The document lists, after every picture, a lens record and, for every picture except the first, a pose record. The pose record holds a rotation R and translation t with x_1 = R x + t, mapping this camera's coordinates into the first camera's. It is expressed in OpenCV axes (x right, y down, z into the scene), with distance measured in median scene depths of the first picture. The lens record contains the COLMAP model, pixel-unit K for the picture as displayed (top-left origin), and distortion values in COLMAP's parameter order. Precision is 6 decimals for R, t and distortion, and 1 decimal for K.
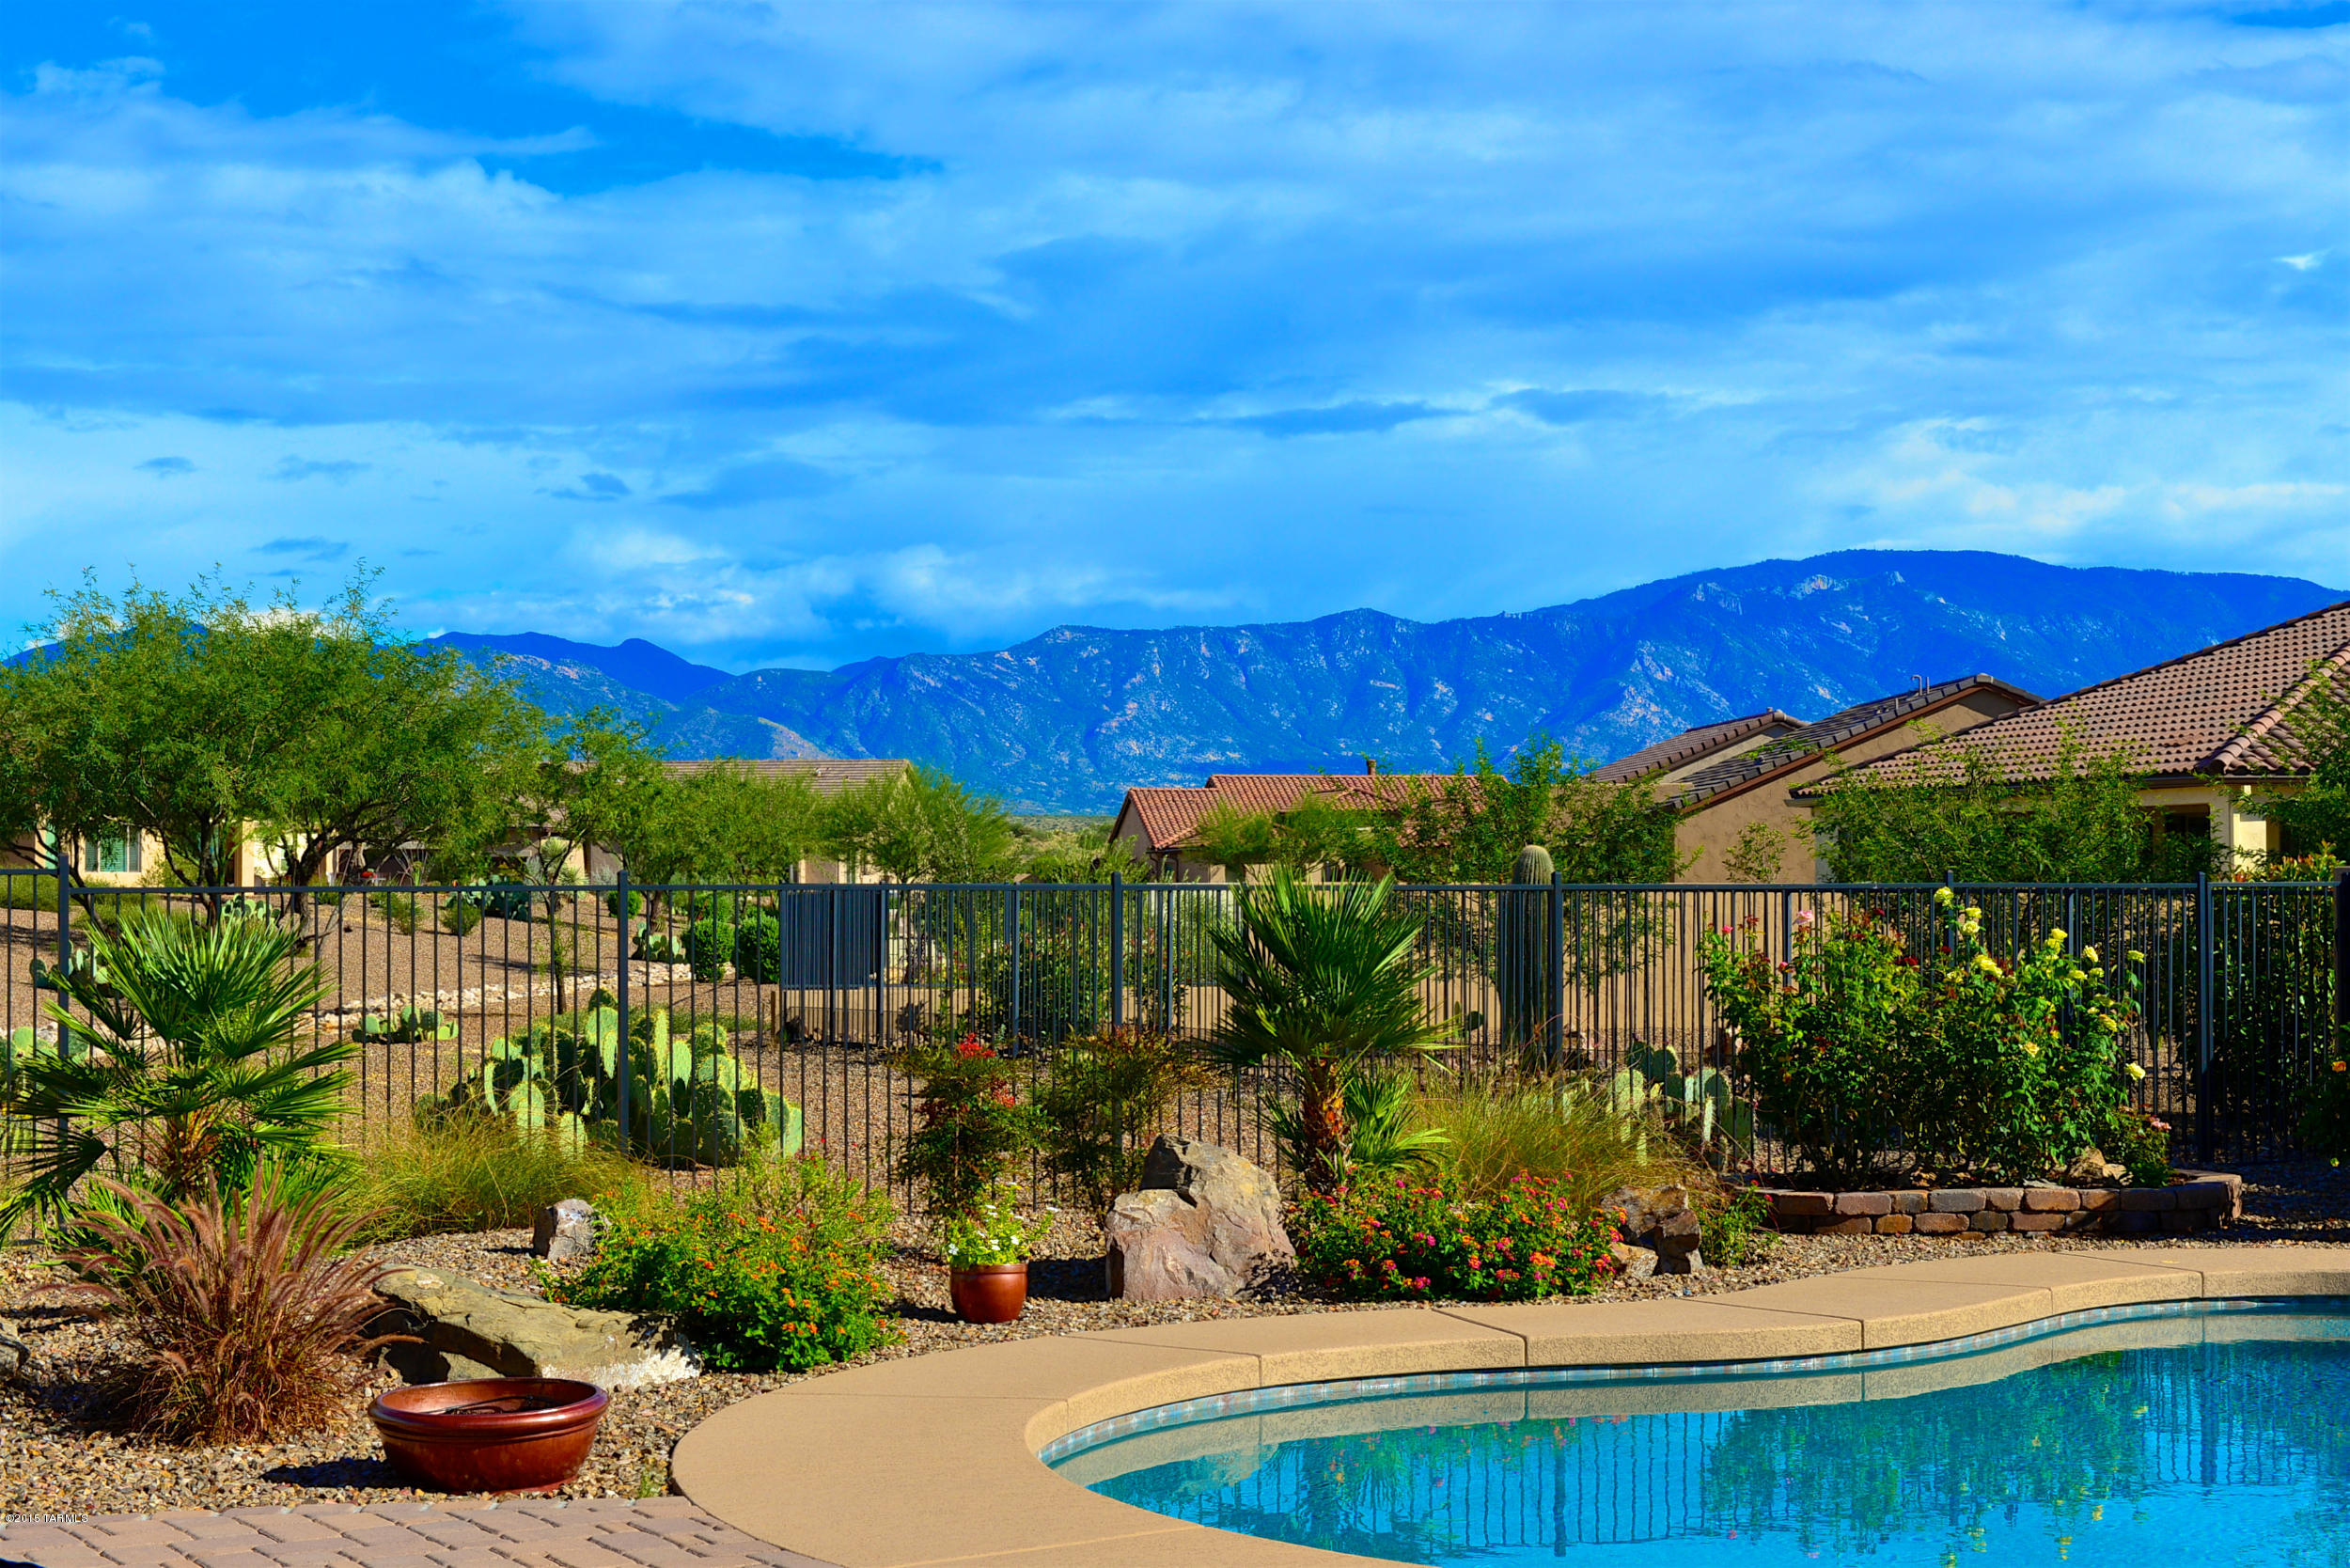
lens RADIAL K [[3846.9, 0, 1183.4], [0, 3846.9, 778.0], [0, 0, 1]] dist [0.005217, 0.000000]
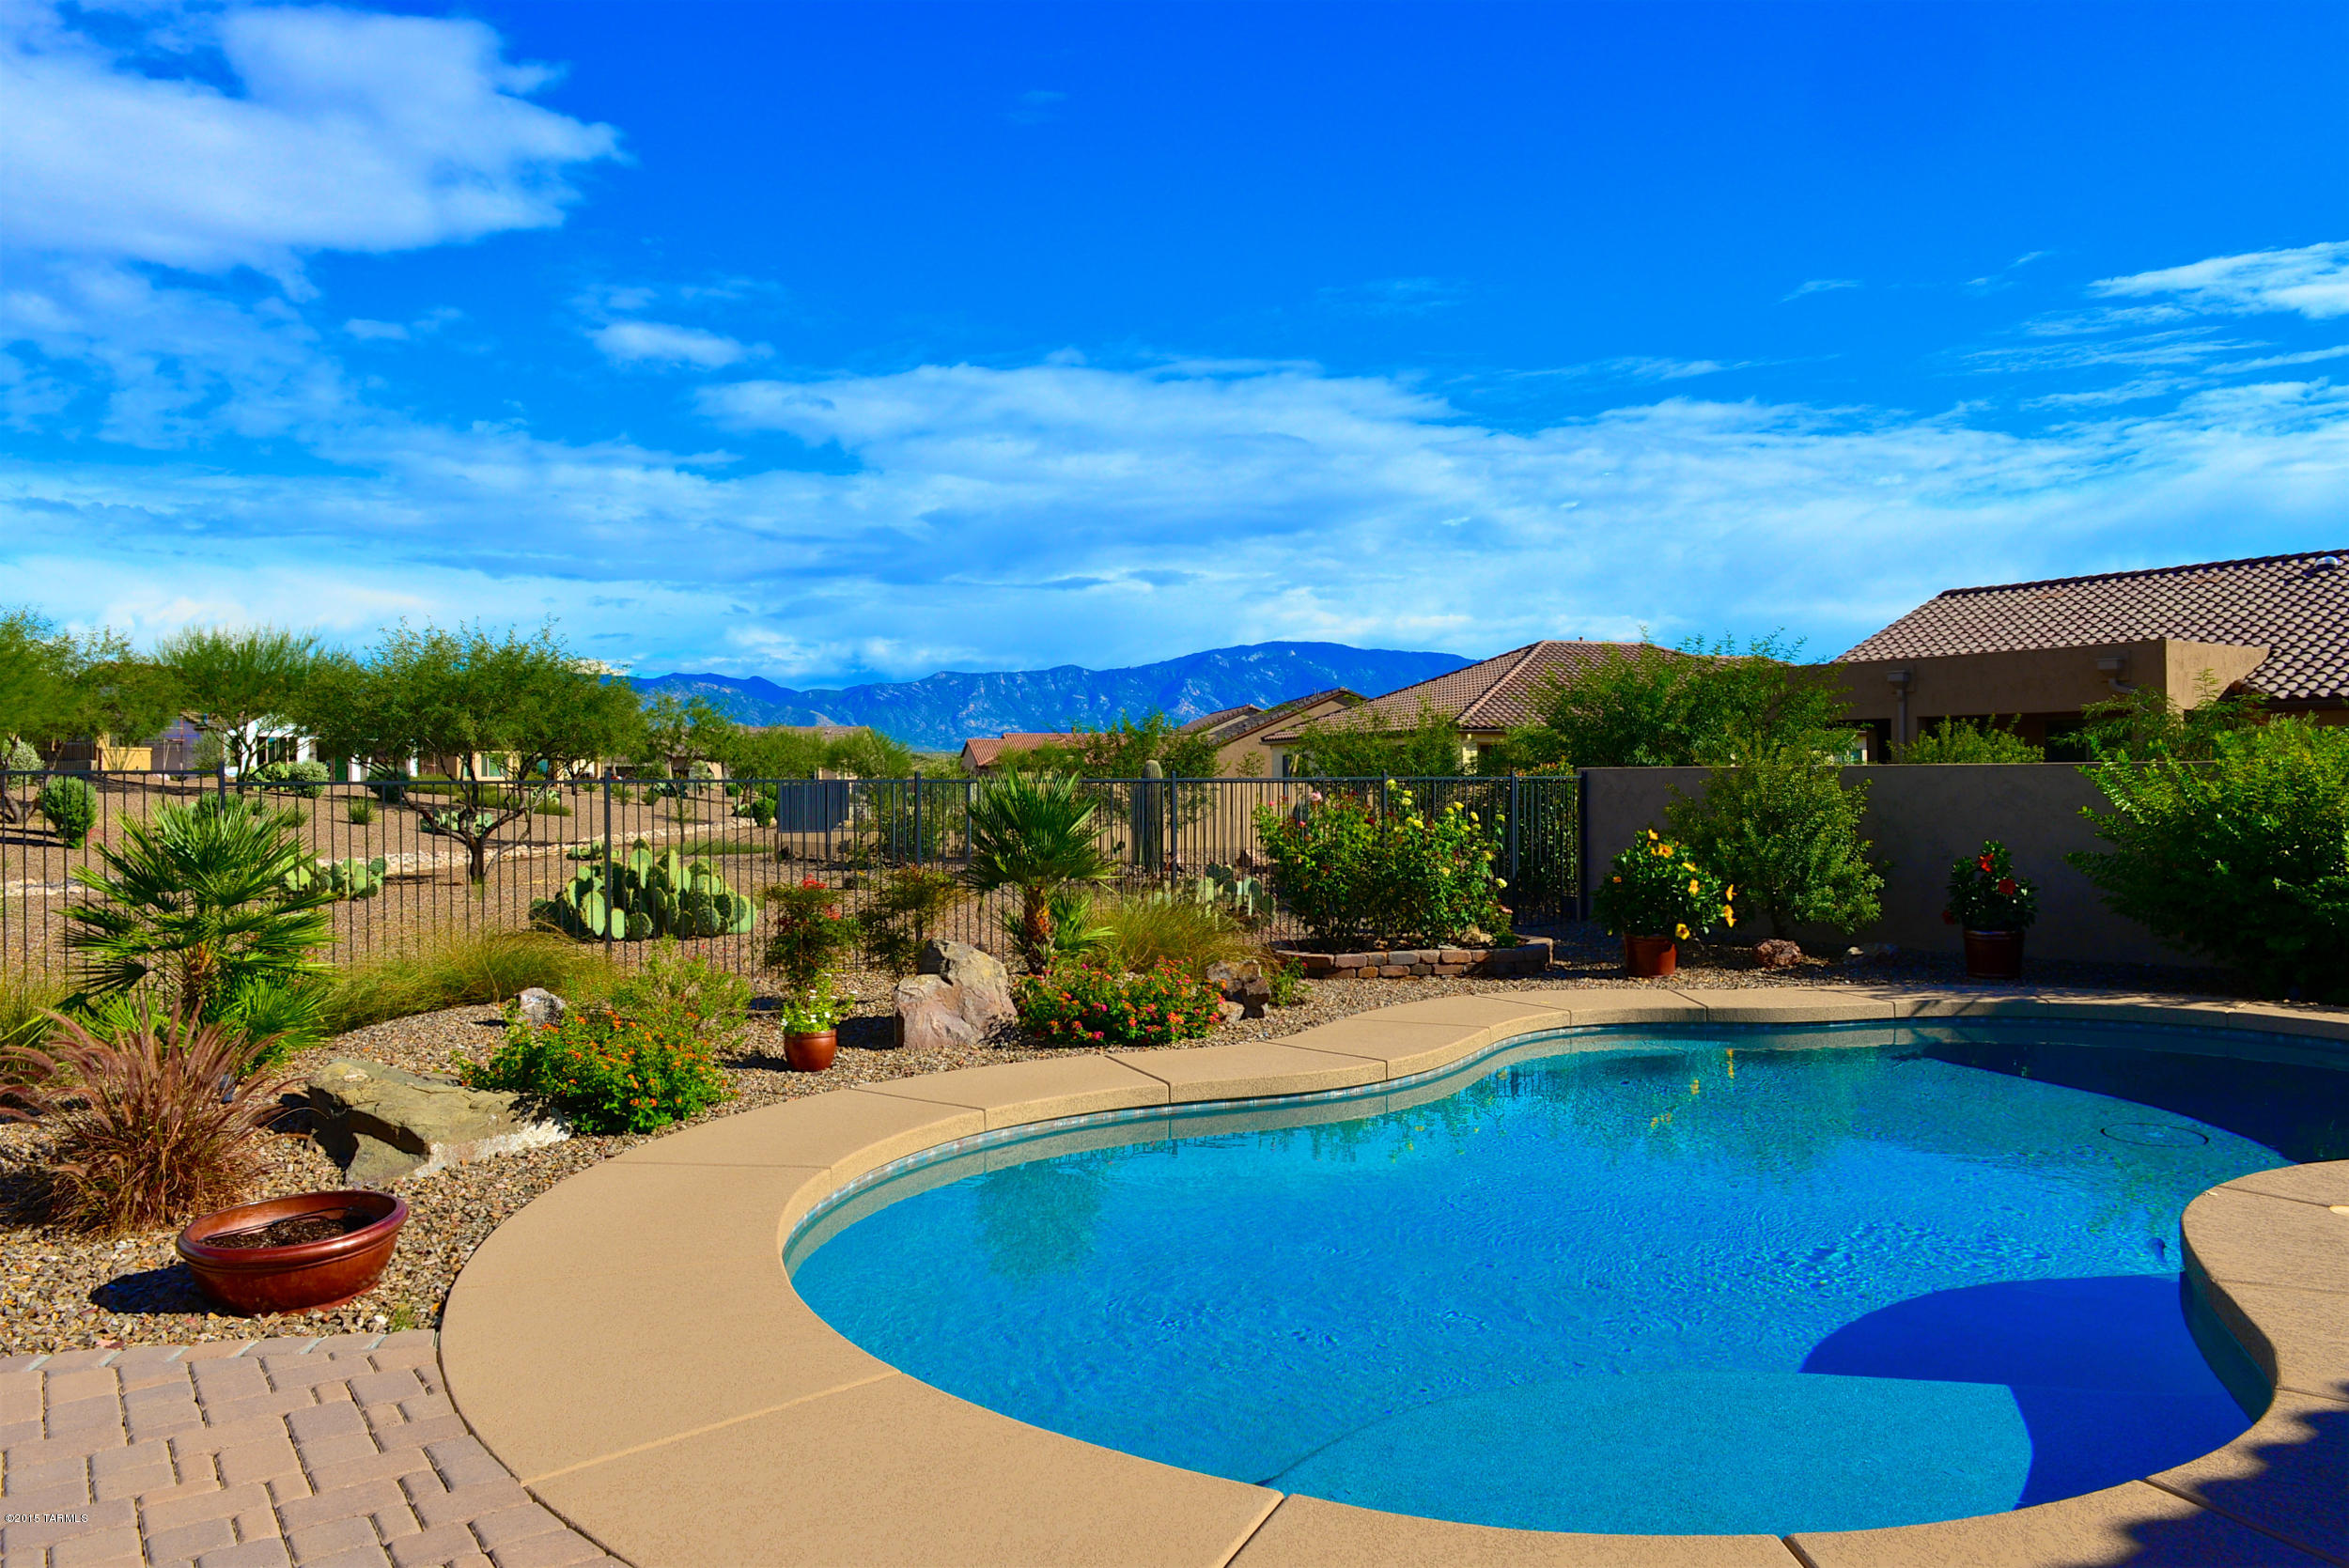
lens RADIAL K [[1610.6, 0, 1188.1], [0, 1610.6, 790.3], [0, 0, 1]] dist [-0.002538, -0.016461]
pose [[0.992840, -0.003663, 0.119392, 0.005912], [-0.000318, 0.999445, 0.033308, 0.003236], [-0.119448, -0.033107, 0.992288, 0.100927]]
